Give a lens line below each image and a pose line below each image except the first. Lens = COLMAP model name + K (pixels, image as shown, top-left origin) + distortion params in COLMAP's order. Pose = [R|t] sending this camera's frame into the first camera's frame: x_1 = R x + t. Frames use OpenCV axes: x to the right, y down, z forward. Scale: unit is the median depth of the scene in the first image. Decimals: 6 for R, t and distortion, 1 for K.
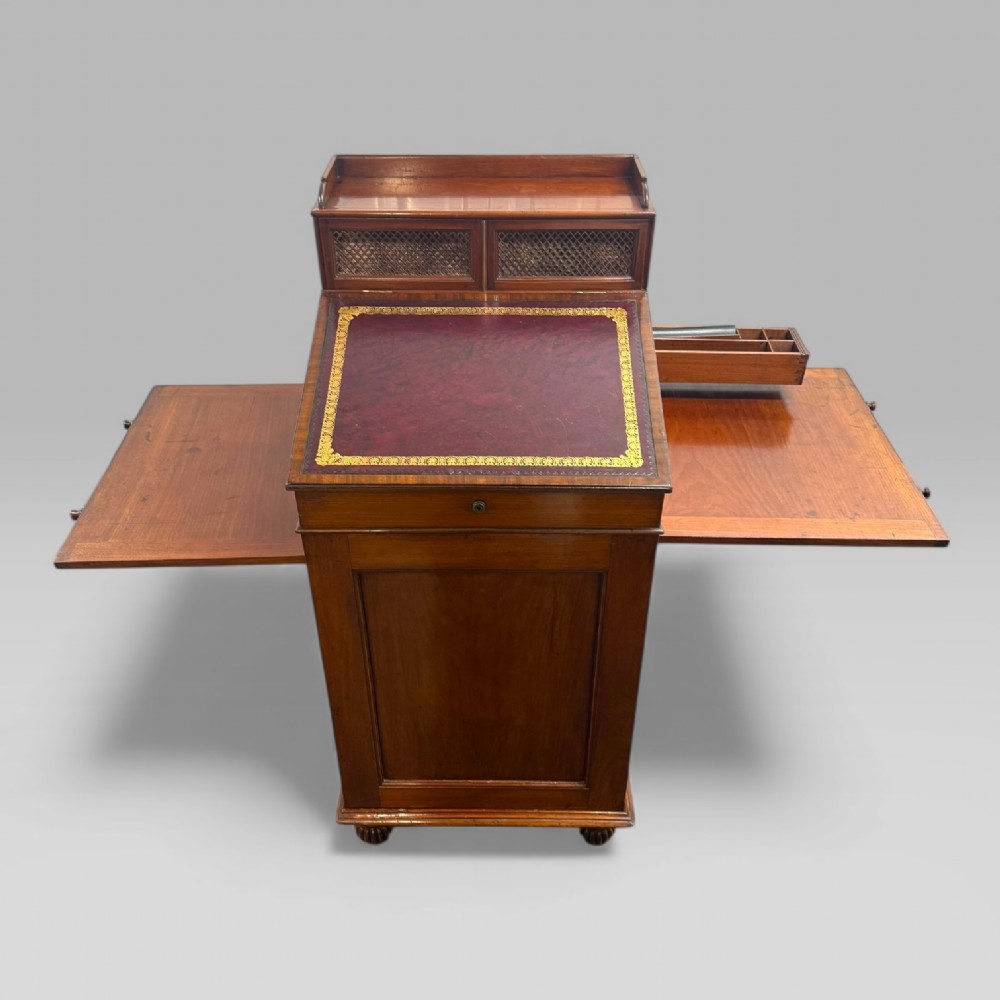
lens RADIAL K [[843.1, 0, 455.7], [0, 843.1, 507.7], [0, 0, 1]] dist [0.066998, -0.149120]
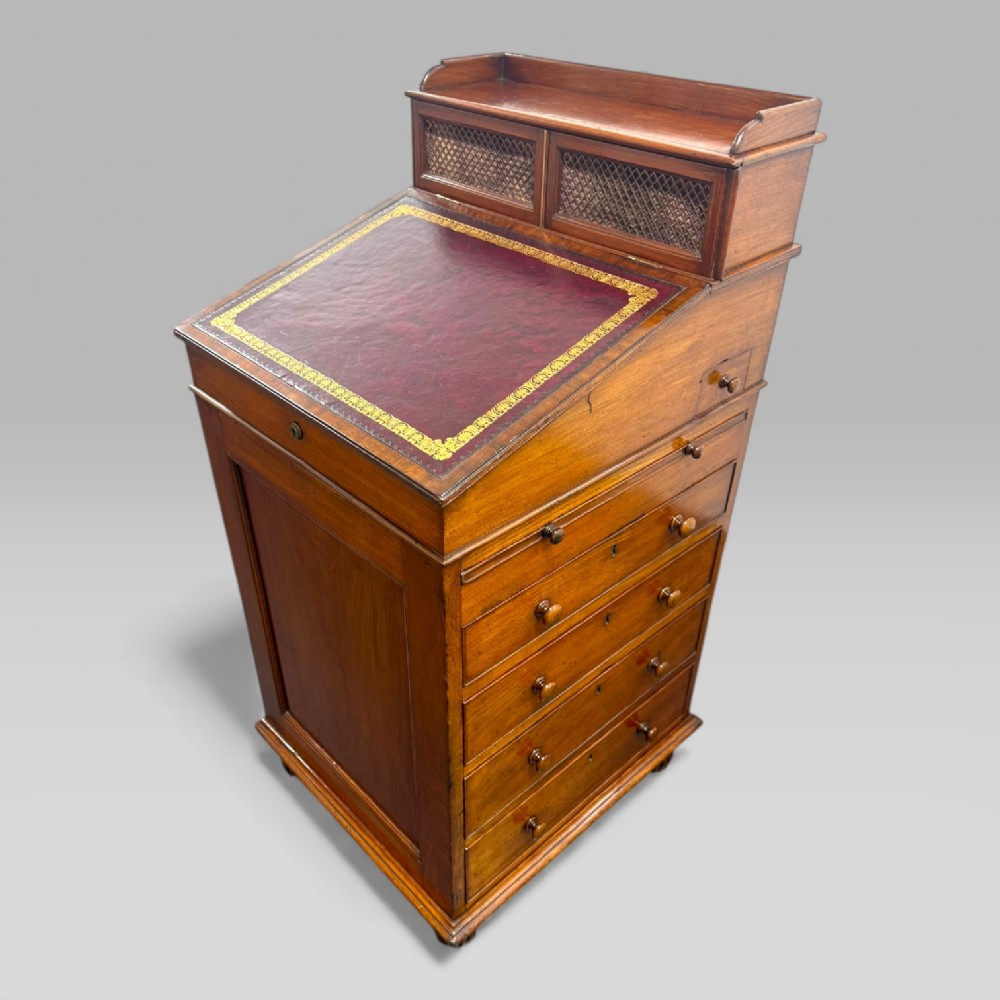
lens RADIAL K [[794.2, 0, 494.3], [0, 794.2, 524.3], [0, 0, 1]] dist [0.018217, -0.064543]
pose [[0.704737, 0.438155, -0.558002, 0.548347], [-0.446055, 0.885253, 0.131768, -0.092809], [0.551707, 0.156038, 0.819311, 0.424741]]
